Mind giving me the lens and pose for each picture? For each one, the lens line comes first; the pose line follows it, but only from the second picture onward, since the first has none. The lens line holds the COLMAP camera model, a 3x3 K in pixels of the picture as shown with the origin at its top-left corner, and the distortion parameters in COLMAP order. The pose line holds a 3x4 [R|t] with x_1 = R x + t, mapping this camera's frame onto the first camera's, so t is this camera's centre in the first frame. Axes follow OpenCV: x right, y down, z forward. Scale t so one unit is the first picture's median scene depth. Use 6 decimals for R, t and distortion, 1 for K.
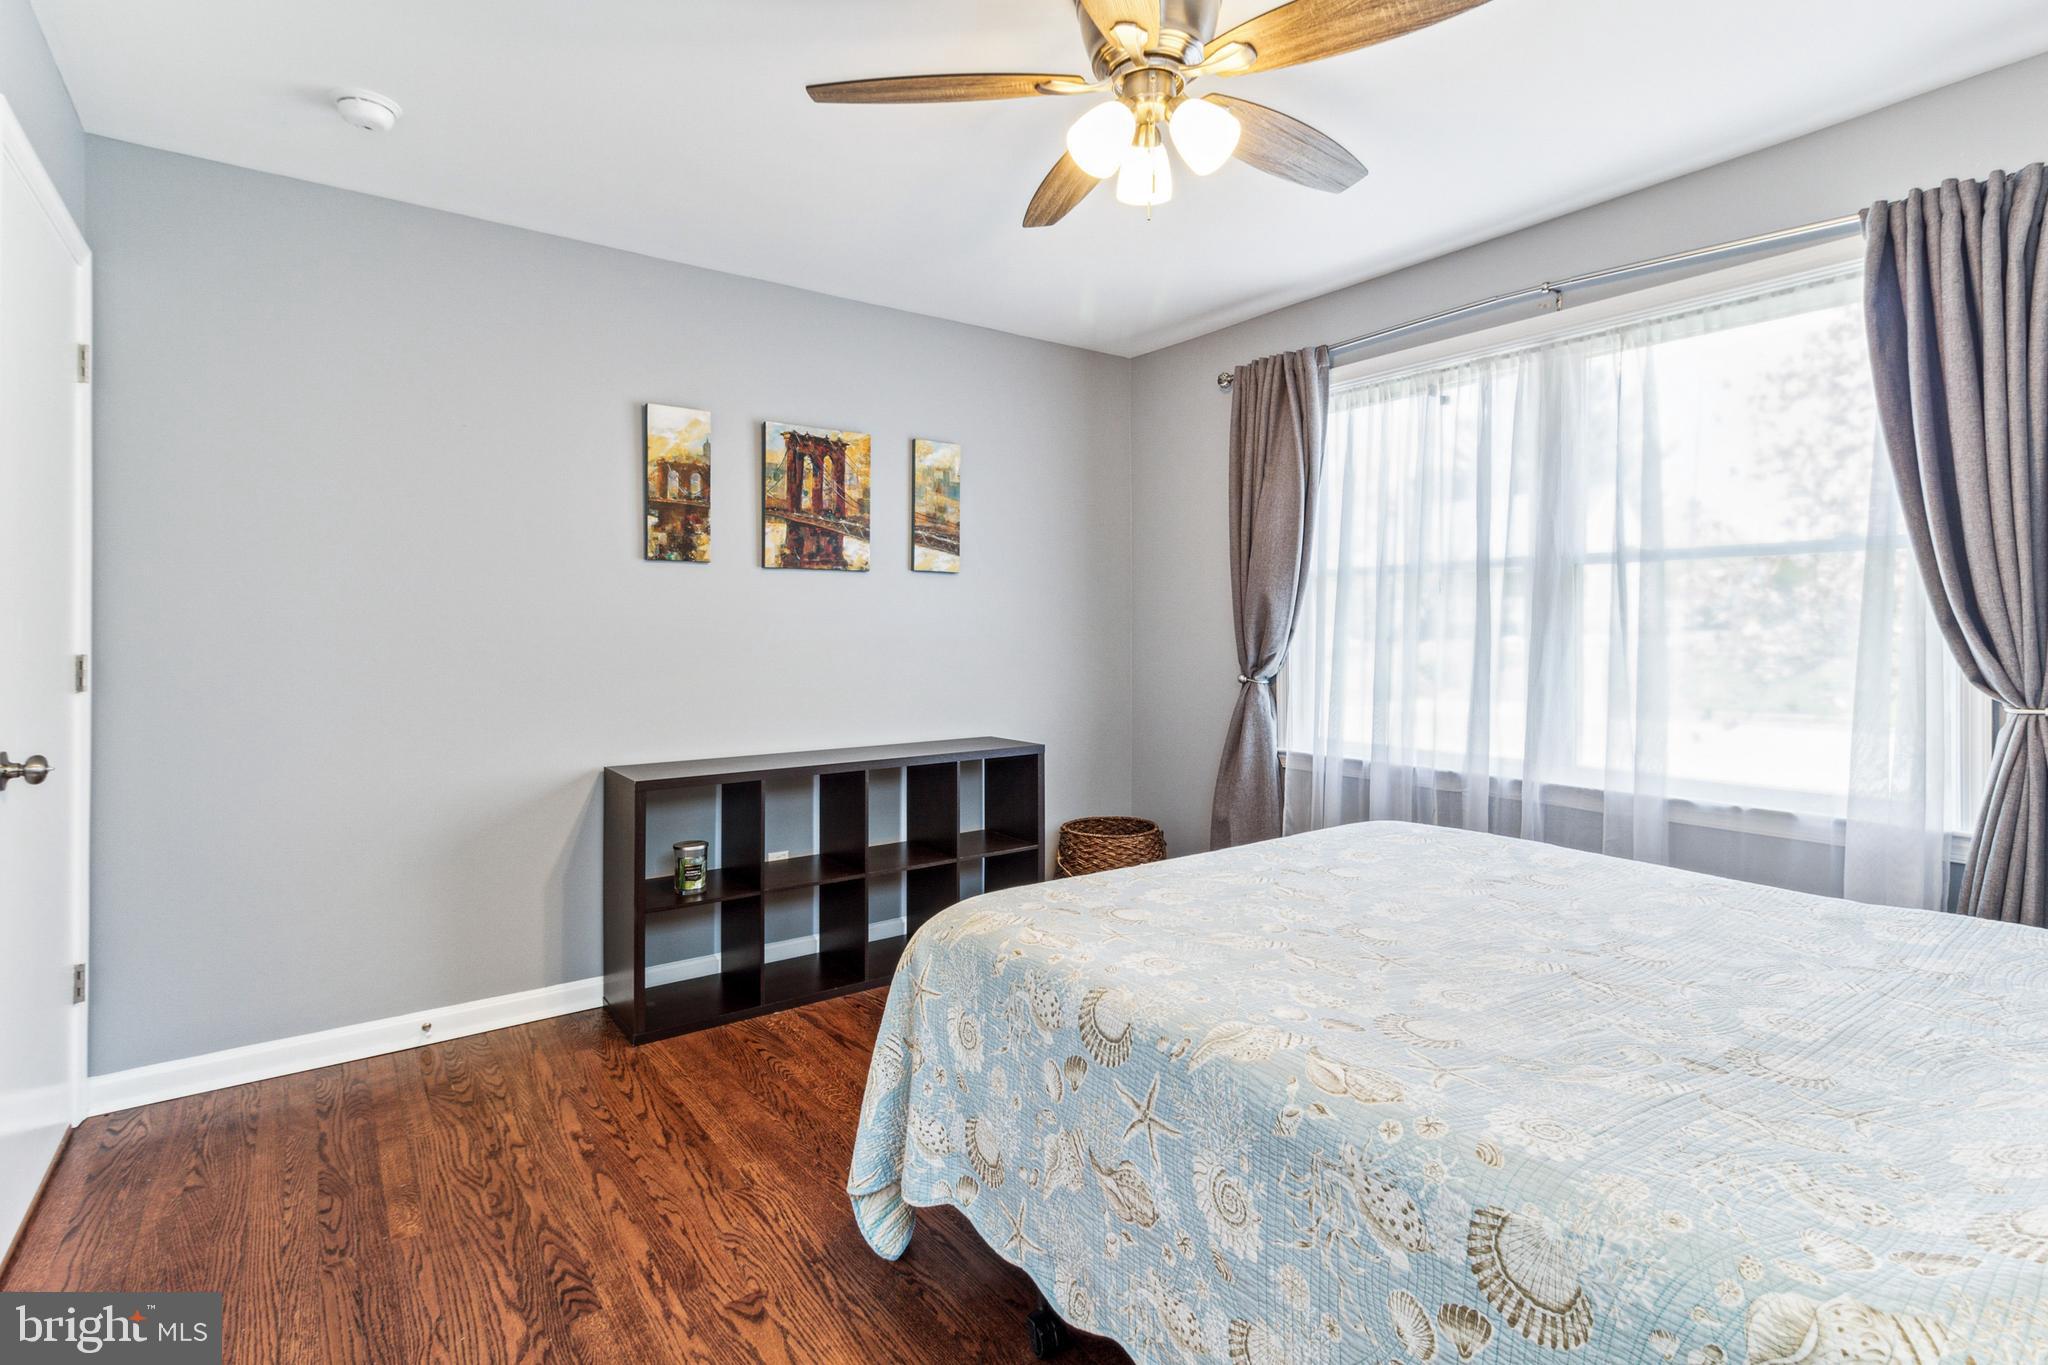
lens RADIAL K [[960.4, 0, 1032.9], [0, 960.4, 649.0], [0, 0, 1]] dist [0.002664, 0.000189]
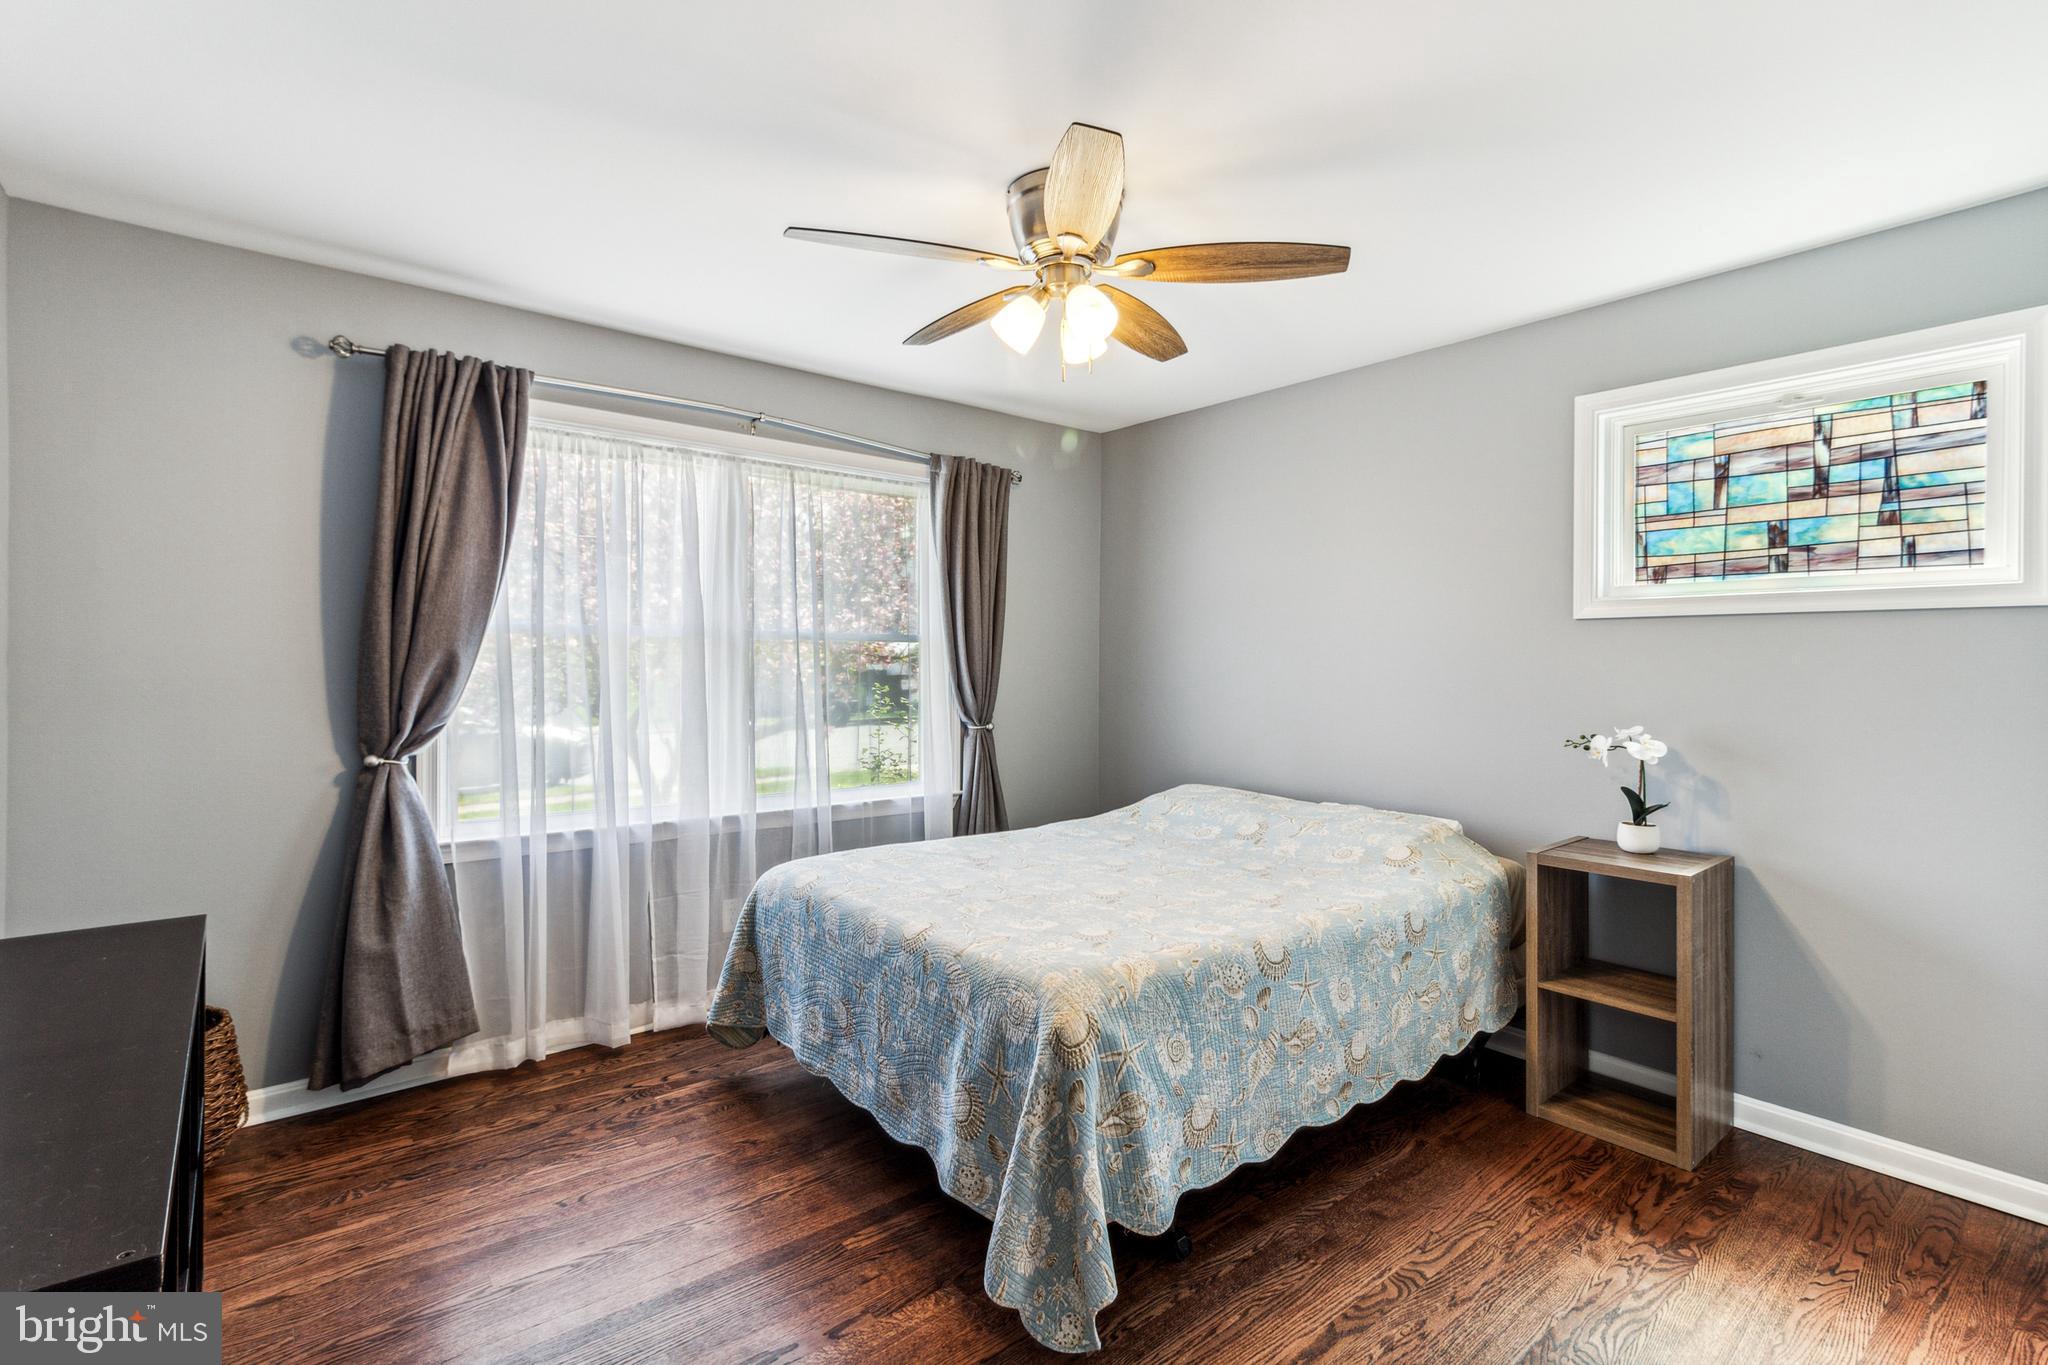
lens RADIAL K [[960.5, 0, 1027.6], [0, 960.5, 661.2], [0, 0, 1]] dist [0.002096, -0.000427]
pose [[-0.043151, -0.000690, 0.999068, -1.210737], [0.008390, 0.999964, 0.001053, -0.092649], [-0.999033, 0.008427, -0.043143, 1.166615]]
